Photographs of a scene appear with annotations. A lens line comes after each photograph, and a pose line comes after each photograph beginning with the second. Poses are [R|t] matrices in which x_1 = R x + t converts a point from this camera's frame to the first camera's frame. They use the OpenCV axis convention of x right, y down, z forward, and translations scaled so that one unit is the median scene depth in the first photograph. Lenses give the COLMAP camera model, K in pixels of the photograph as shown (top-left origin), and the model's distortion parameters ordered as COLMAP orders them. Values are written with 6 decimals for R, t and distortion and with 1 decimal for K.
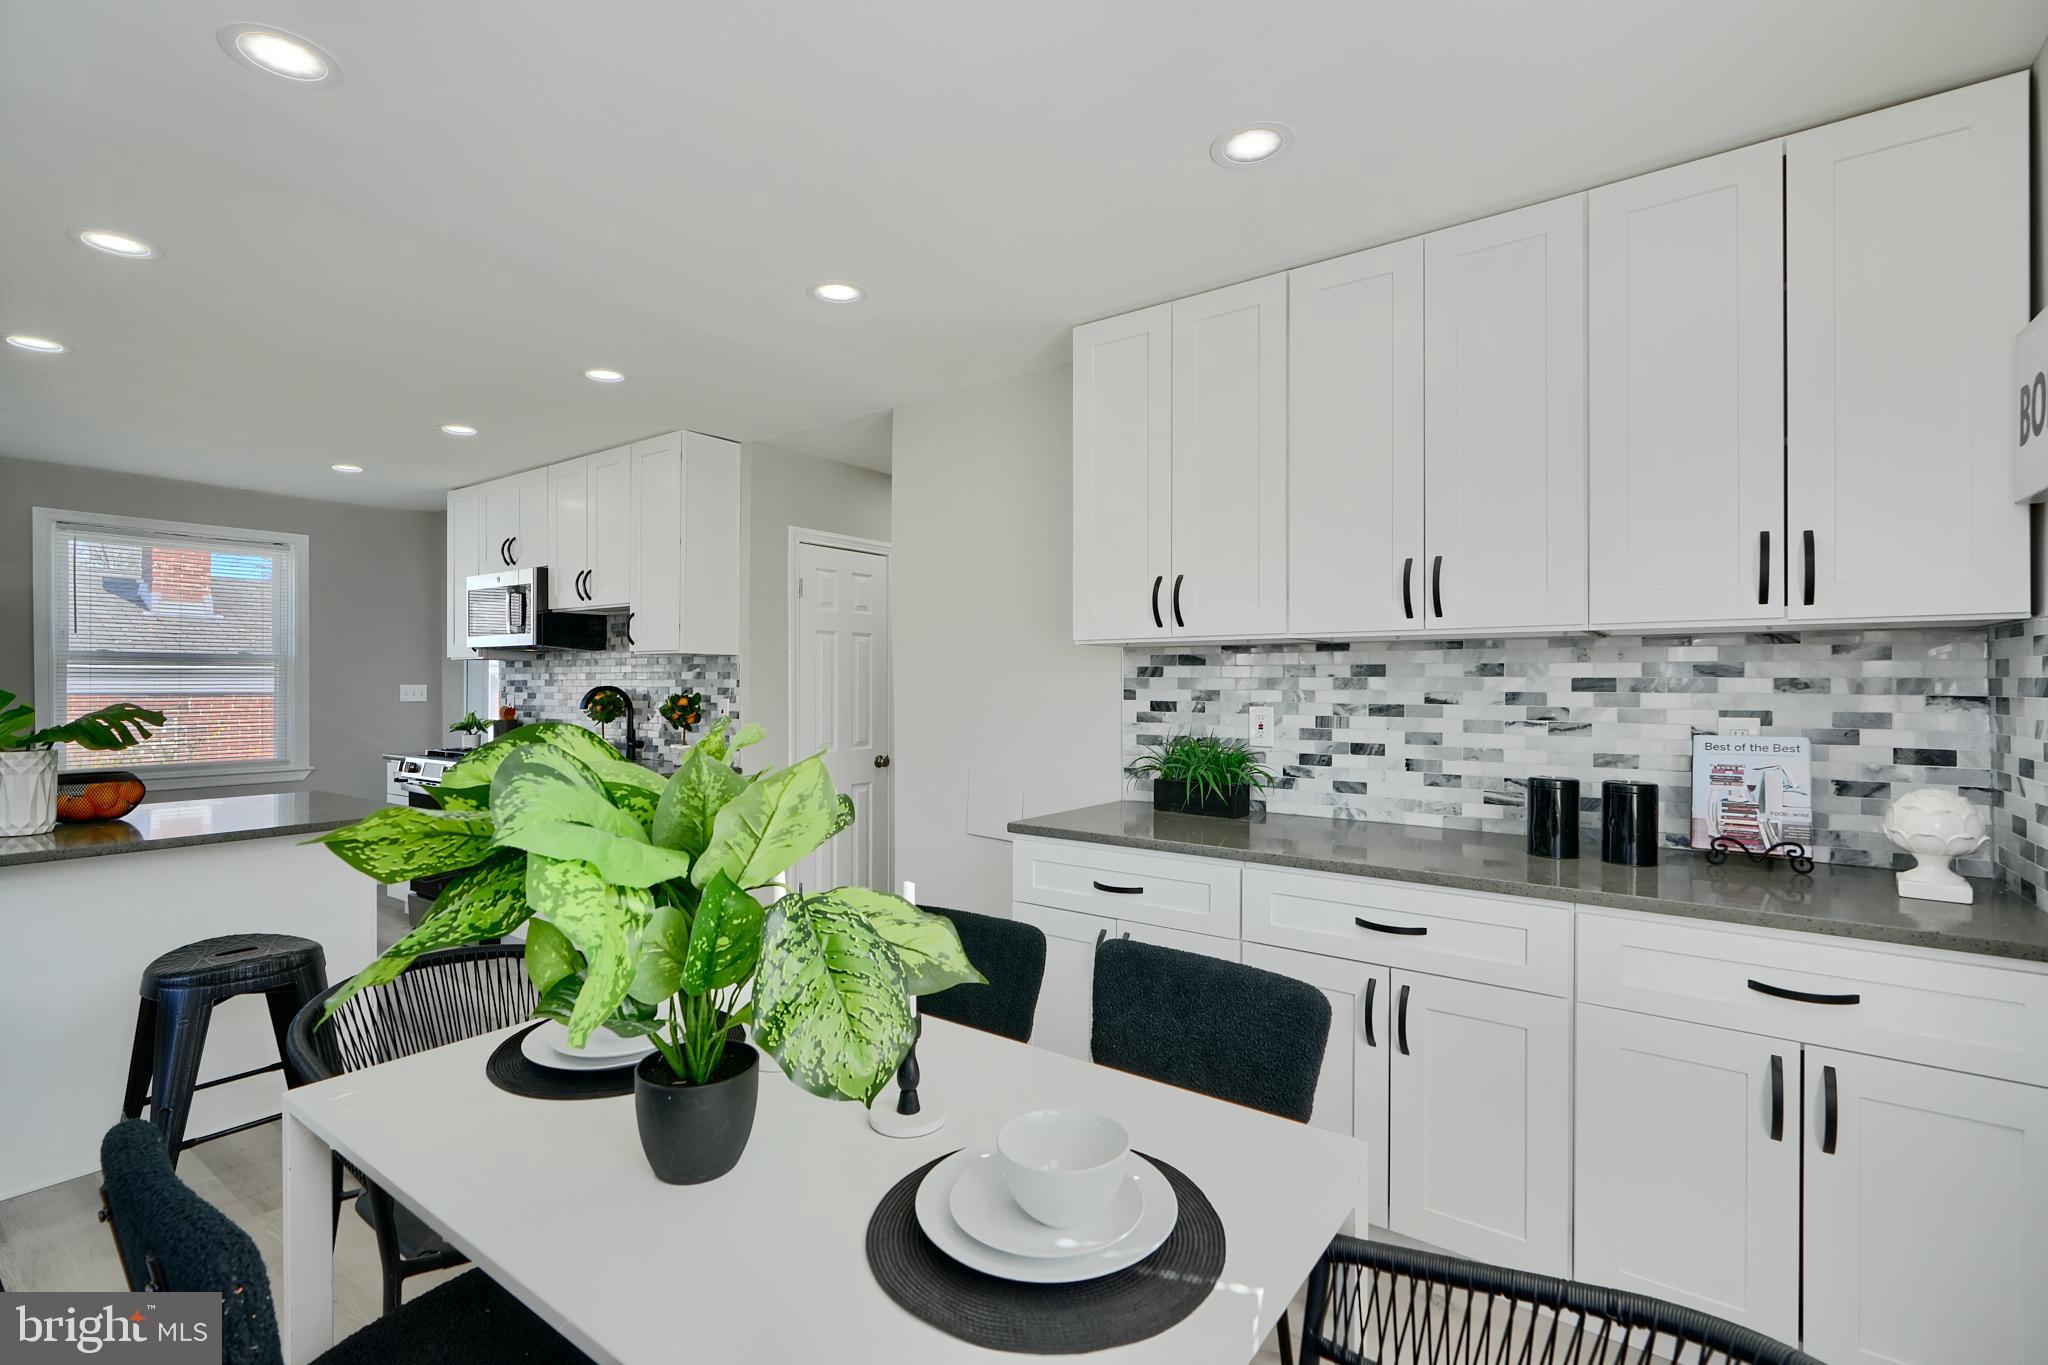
lens RADIAL K [[926.8, 0, 1024.4], [0, 926.8, 685.3], [0, 0, 1]] dist [0.002269, 0.000338]
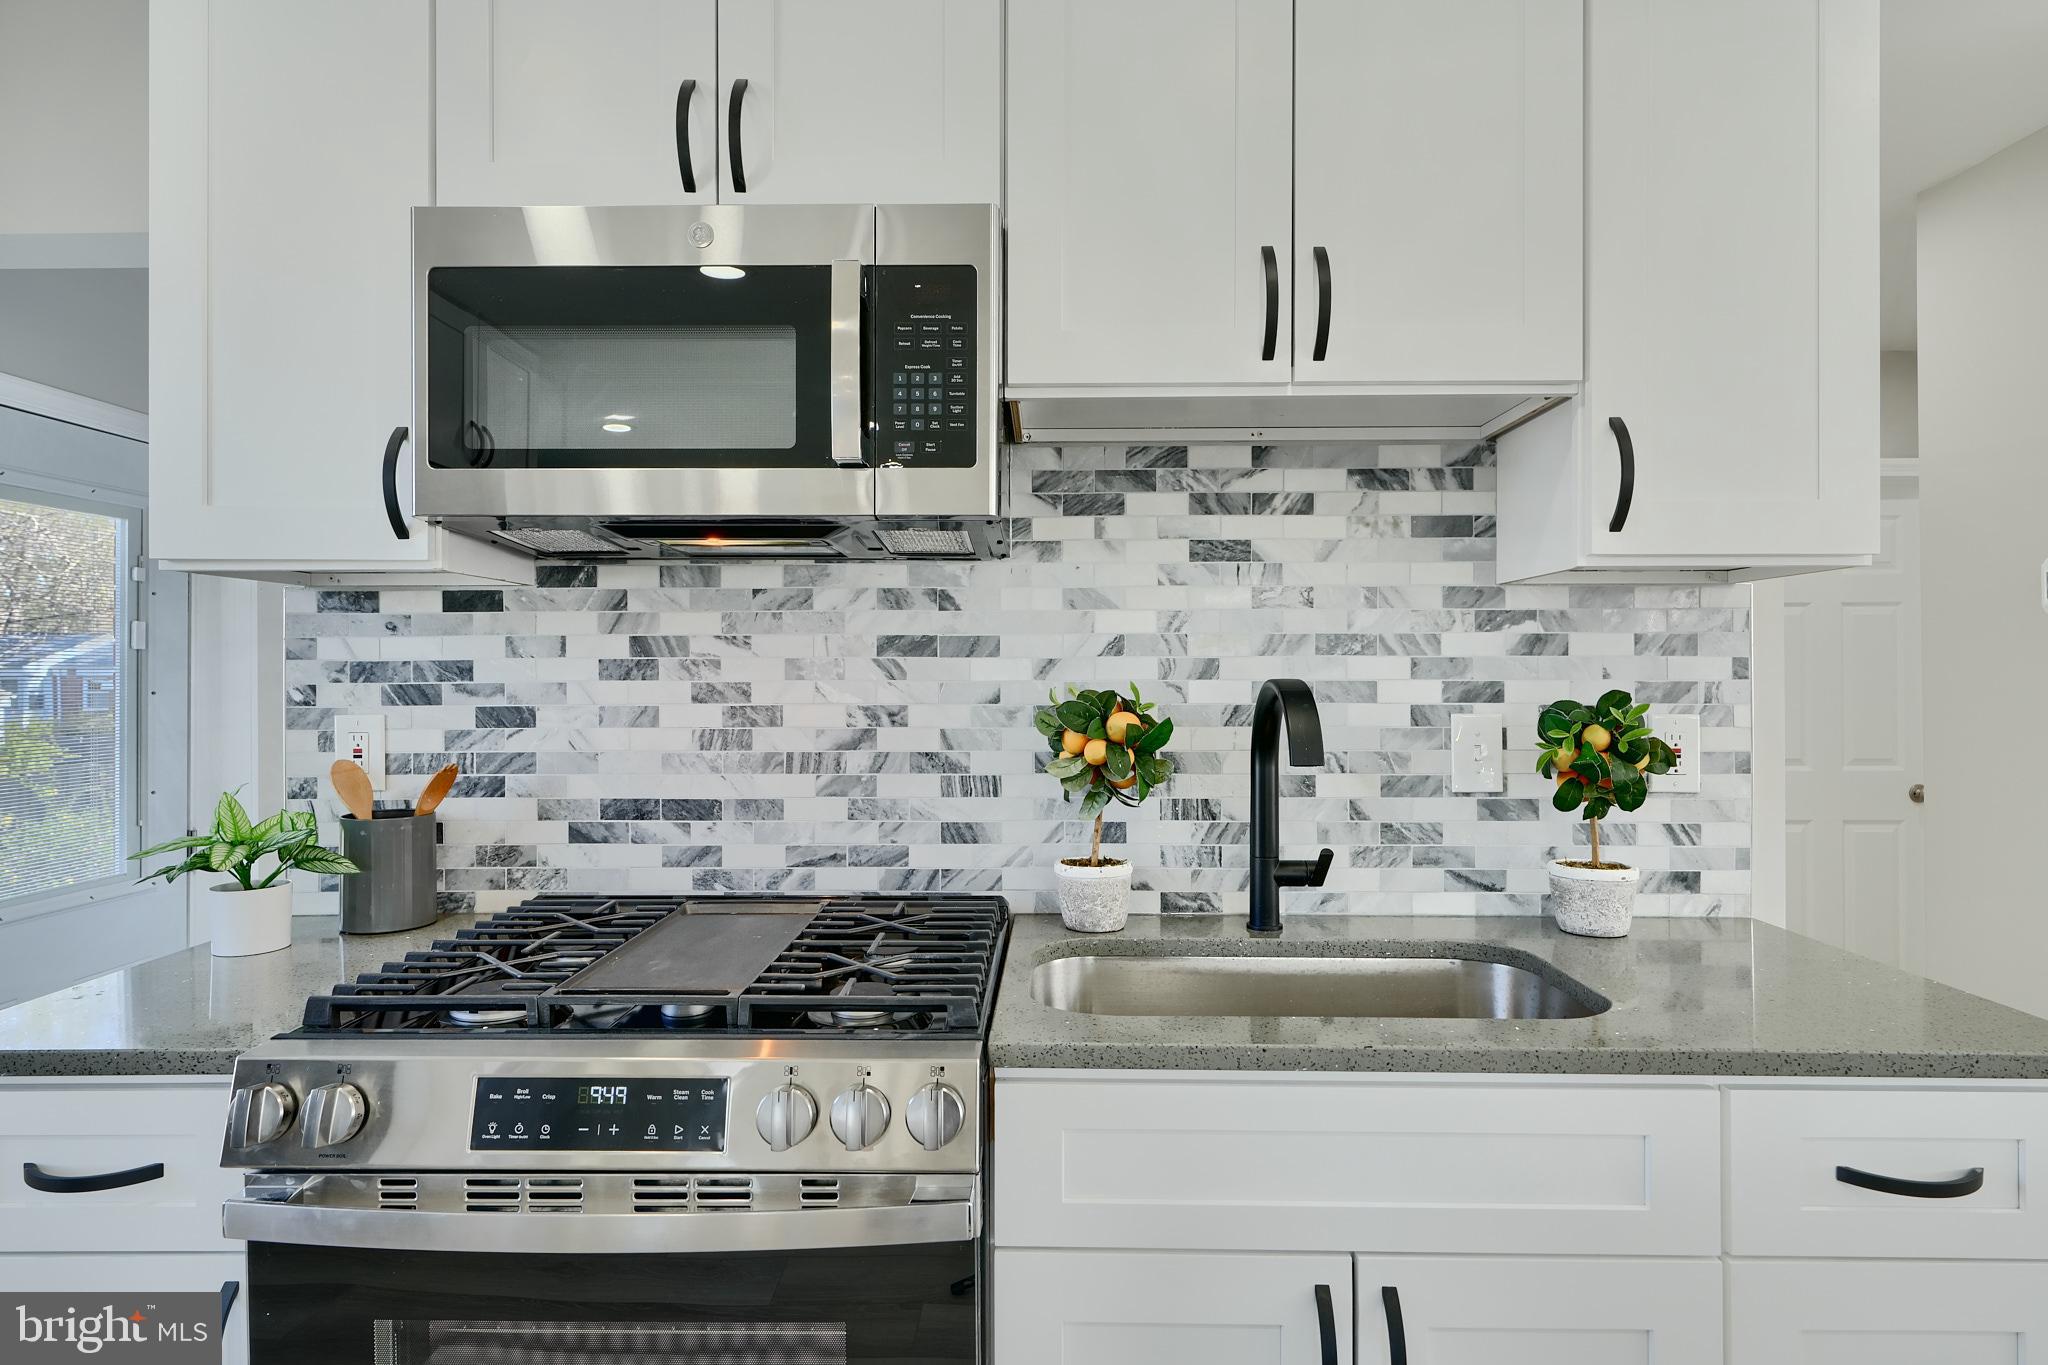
lens RADIAL K [[1049.6, 0, 1027.8], [0, 1049.6, 672.0], [0, 0, 1]] dist [-0.026434, -0.003084]
pose [[0.814746, -0.008077, 0.579762, -0.643921], [0.005059, 0.999964, 0.006821, -0.003903], [-0.579796, -0.002624, 0.814757, 0.728179]]
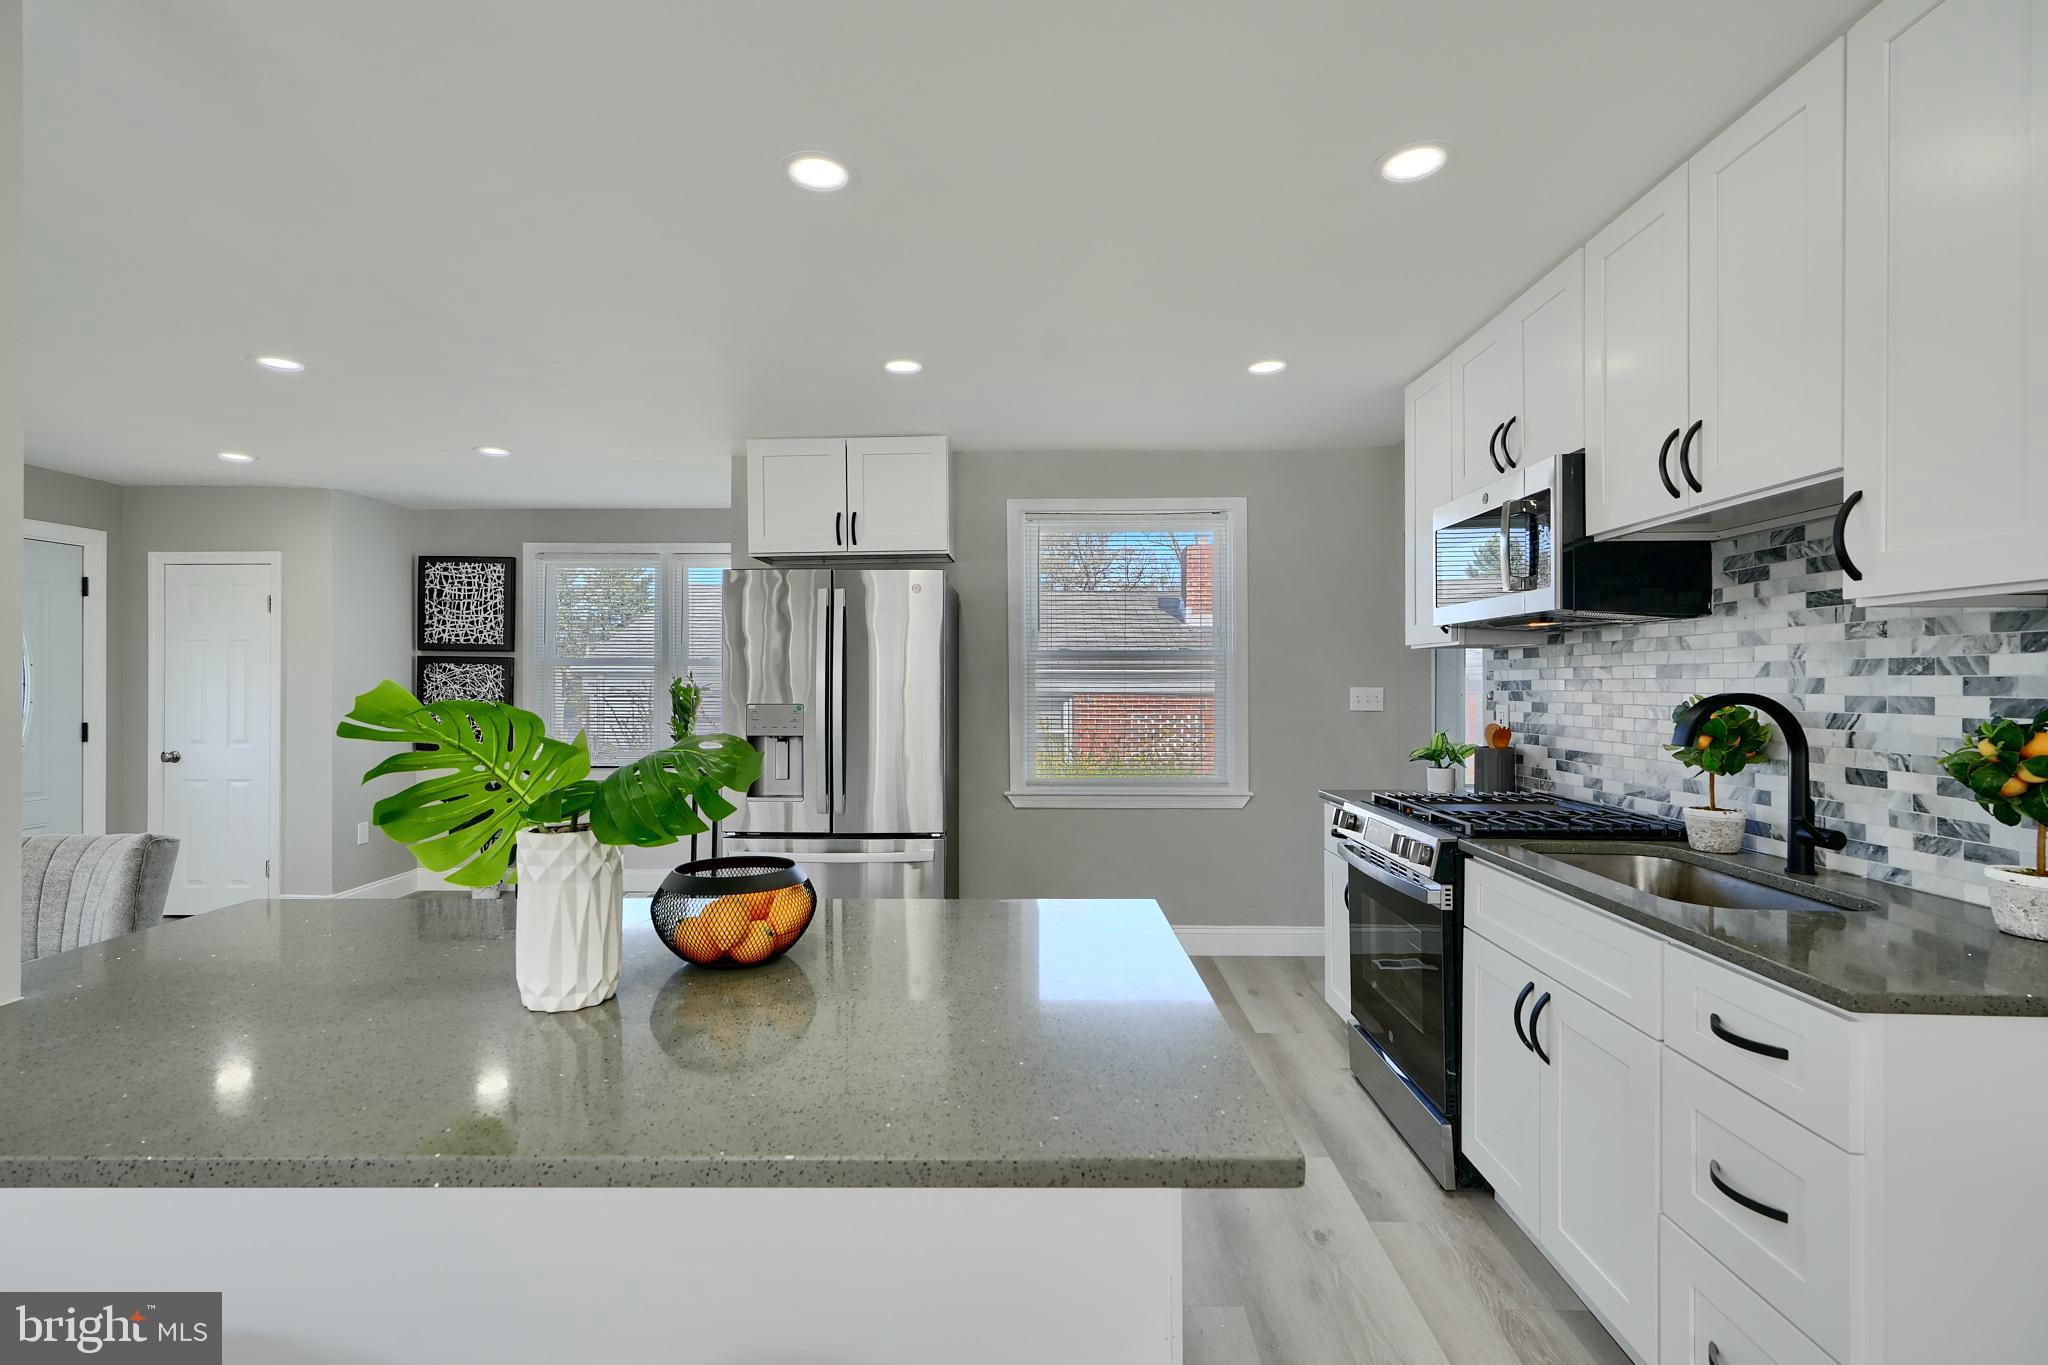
lens RADIAL K [[926.8, 0, 1030.9], [0, 926.8, 680.6], [0, 0, 1]] dist [0.002269, 0.000338]
pose [[0.576469, -0.004714, -0.817105, -0.268049], [-0.000312, 0.999982, -0.005989, -0.002072], [0.817119, 0.003708, 0.576458, 0.453301]]
